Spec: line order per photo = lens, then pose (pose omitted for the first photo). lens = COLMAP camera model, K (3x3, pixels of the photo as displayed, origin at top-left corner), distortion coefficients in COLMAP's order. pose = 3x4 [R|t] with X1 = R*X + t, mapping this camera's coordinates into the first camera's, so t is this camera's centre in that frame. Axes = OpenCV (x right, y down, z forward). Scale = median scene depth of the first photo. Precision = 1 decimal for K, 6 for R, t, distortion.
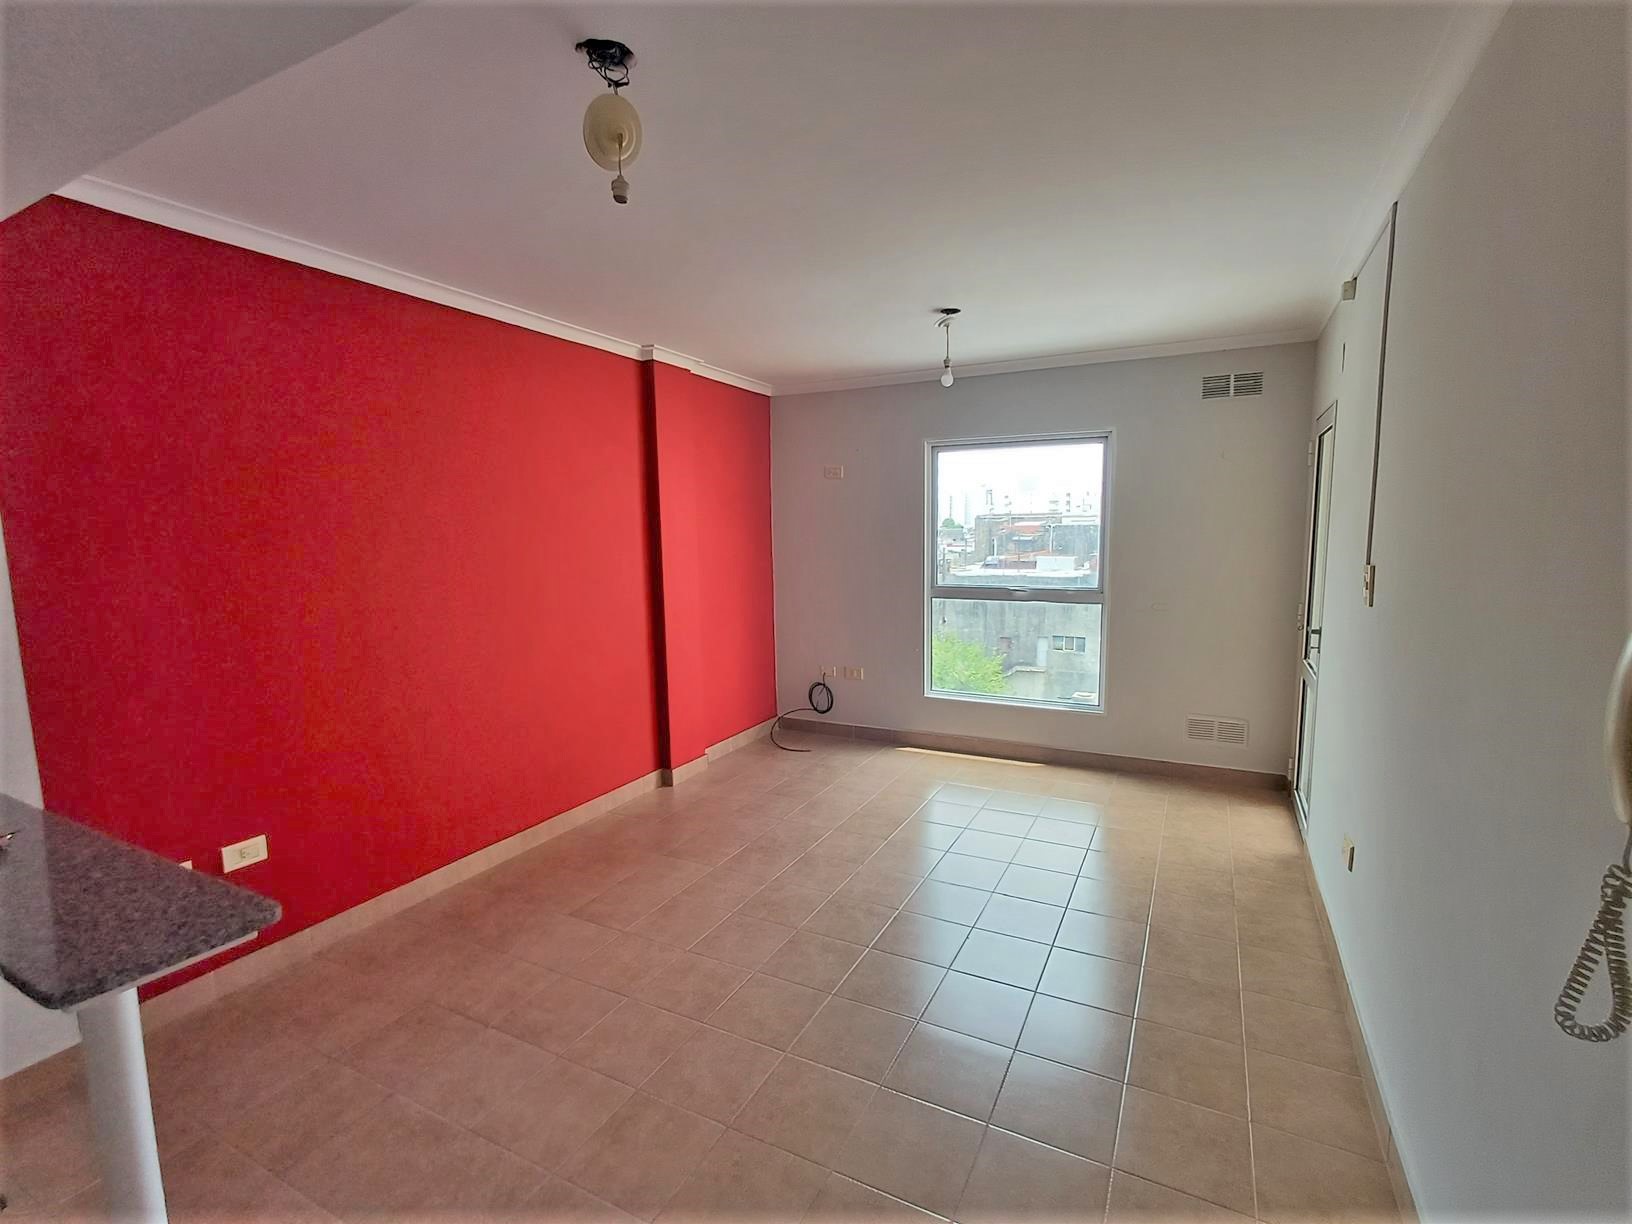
lens RADIAL K [[750.6, 0, 833.7], [0, 750.6, 618.5], [0, 0, 1]] dist [0.007348, 0.001491]
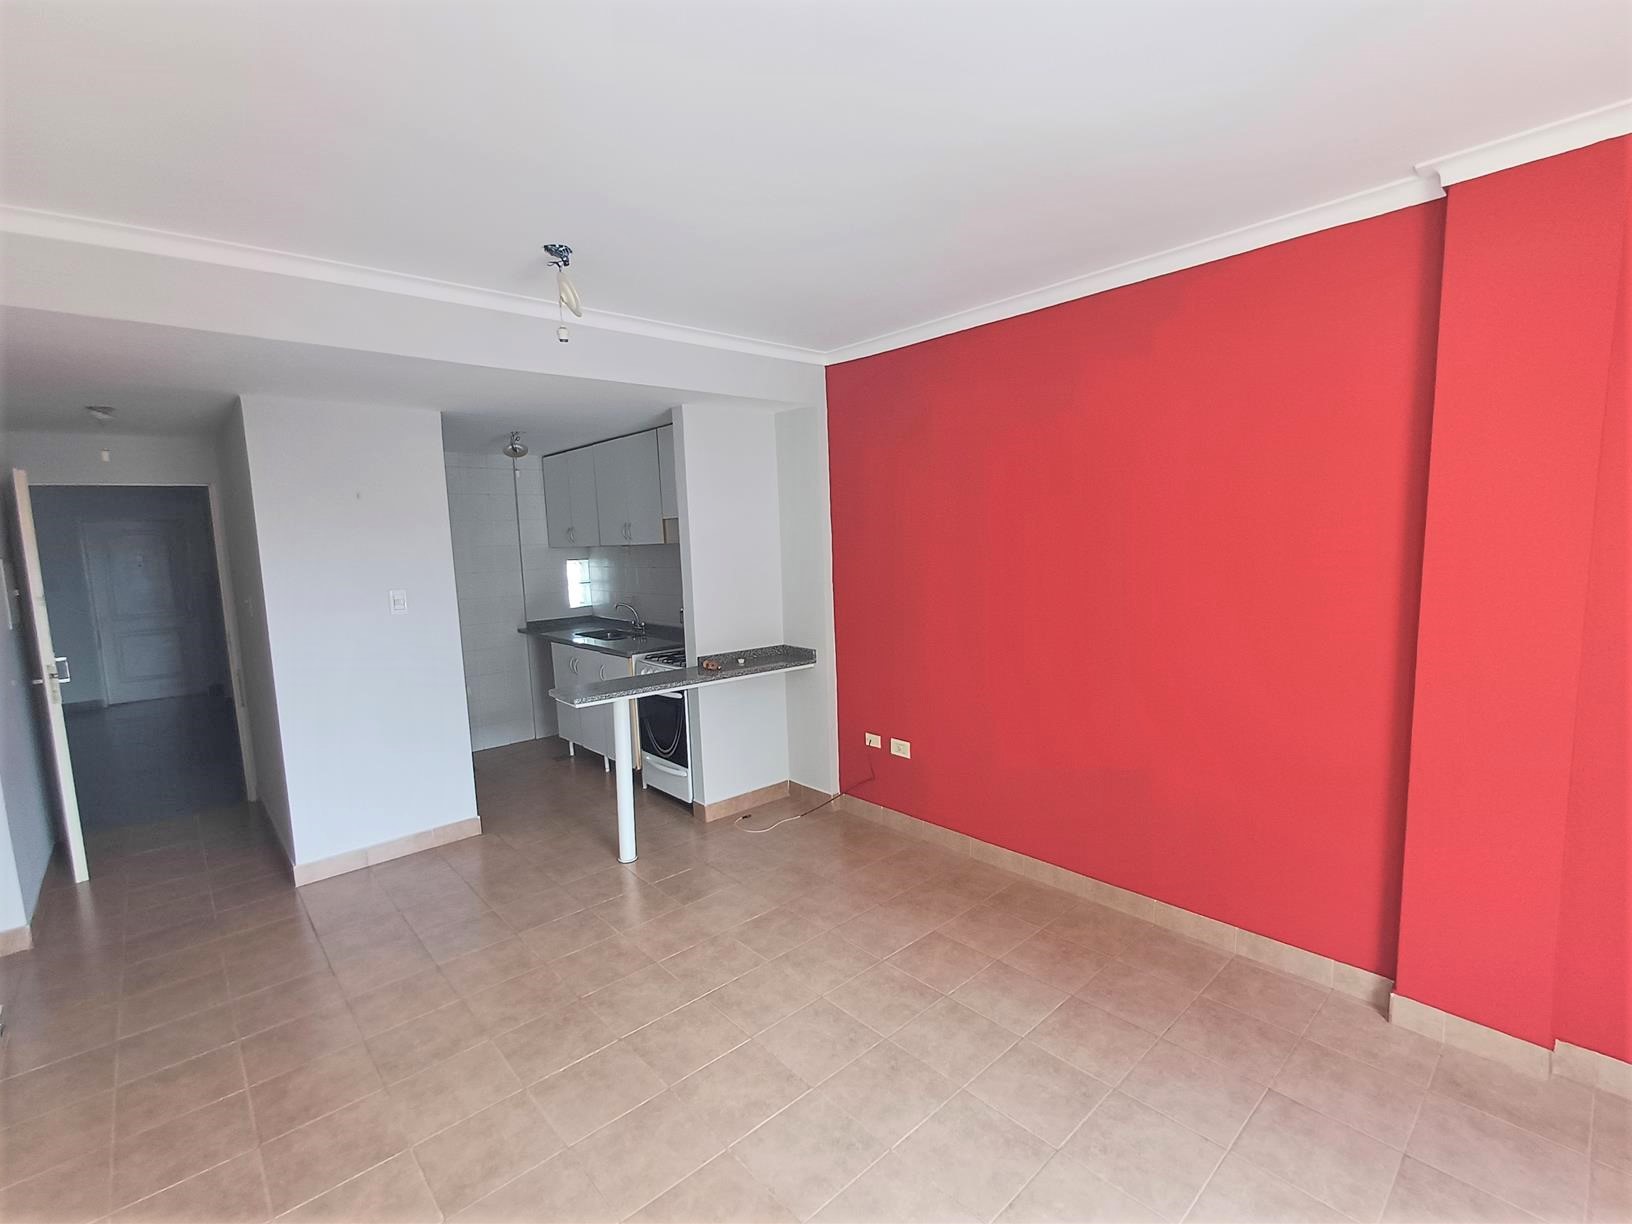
lens RADIAL K [[750.6, 0, 845.1], [0, 750.6, 618.0], [0, 0, 1]] dist [0.007348, 0.001491]
pose [[-0.352742, 0.125690, -0.927241, 0.650333], [-0.075326, 0.983907, 0.162027, -0.192155], [0.932684, 0.126999, -0.337598, 1.372472]]
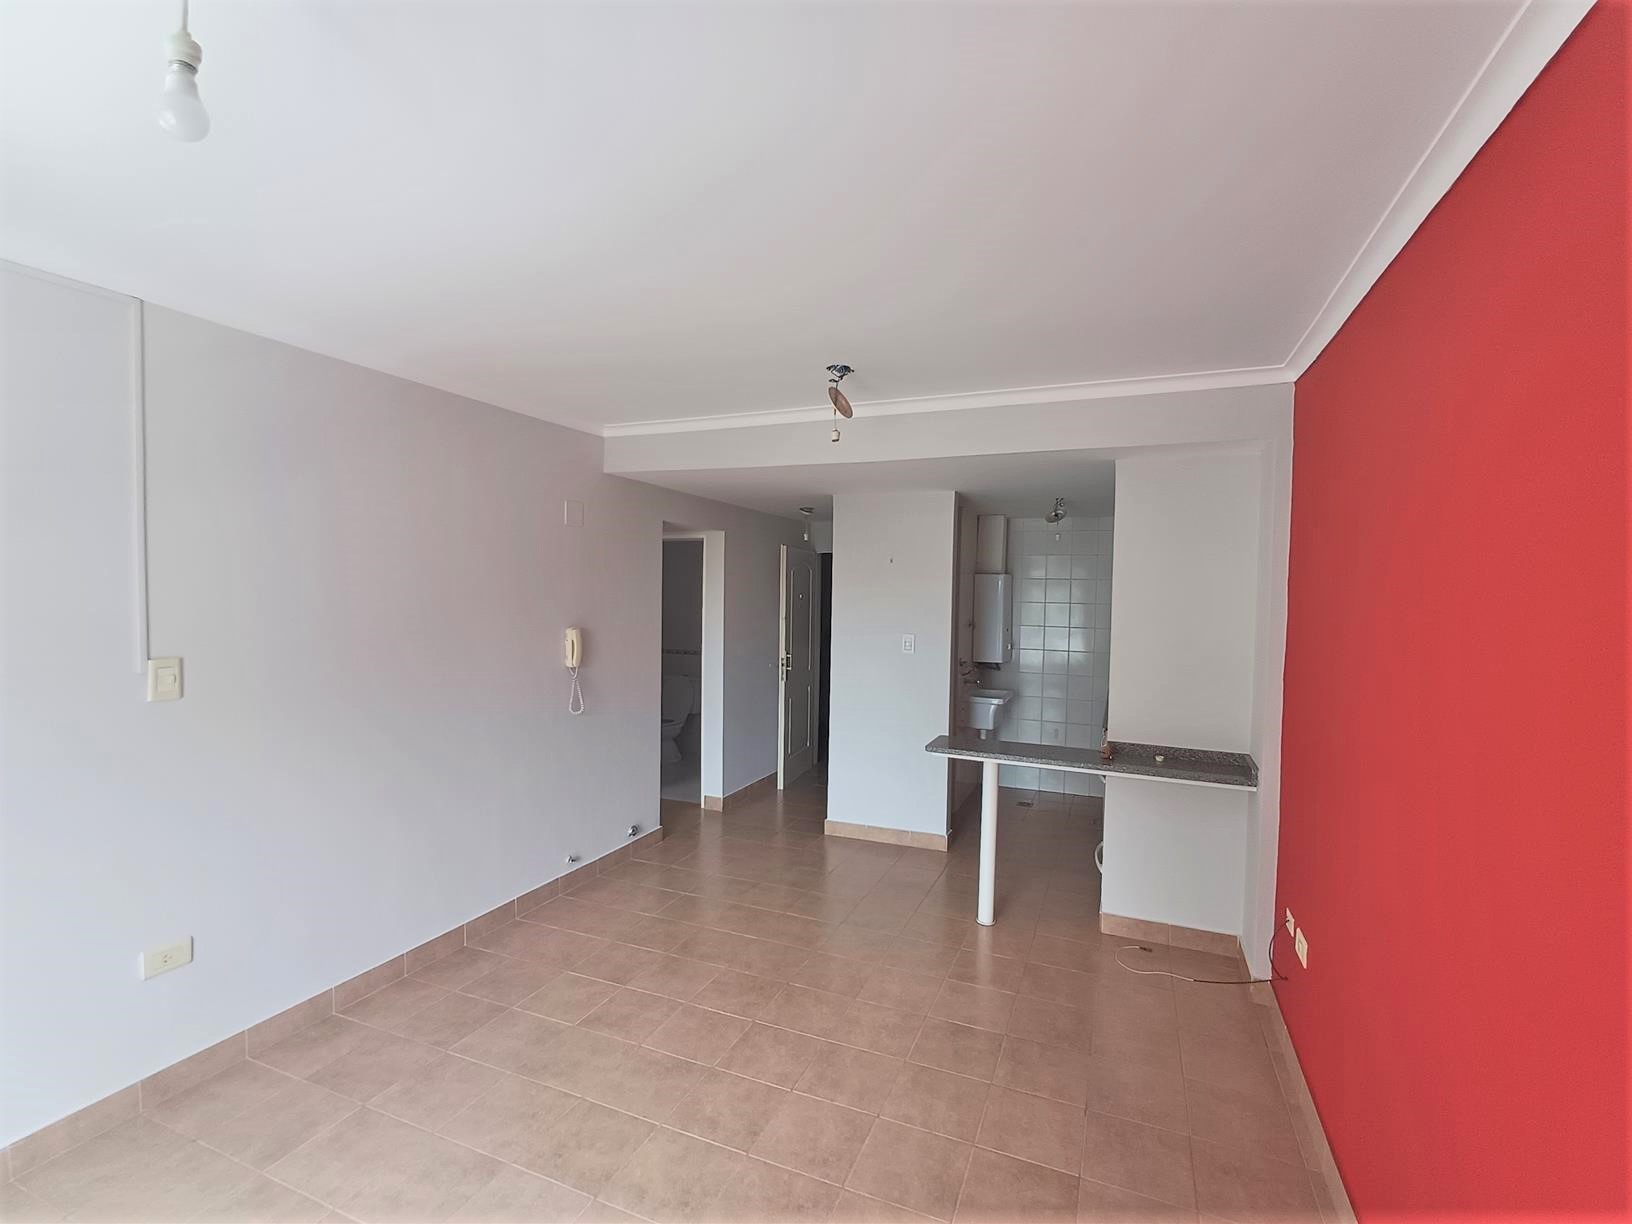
lens RADIAL K [[750.6, 0, 818.5], [0, 750.6, 615.9], [0, 0, 1]] dist [0.007348, 0.001491]
pose [[-0.998106, -0.003664, -0.061410, -0.079560], [-0.013002, 0.988241, 0.152350, -0.268276], [0.060130, 0.152860, -0.986417, 1.875297]]
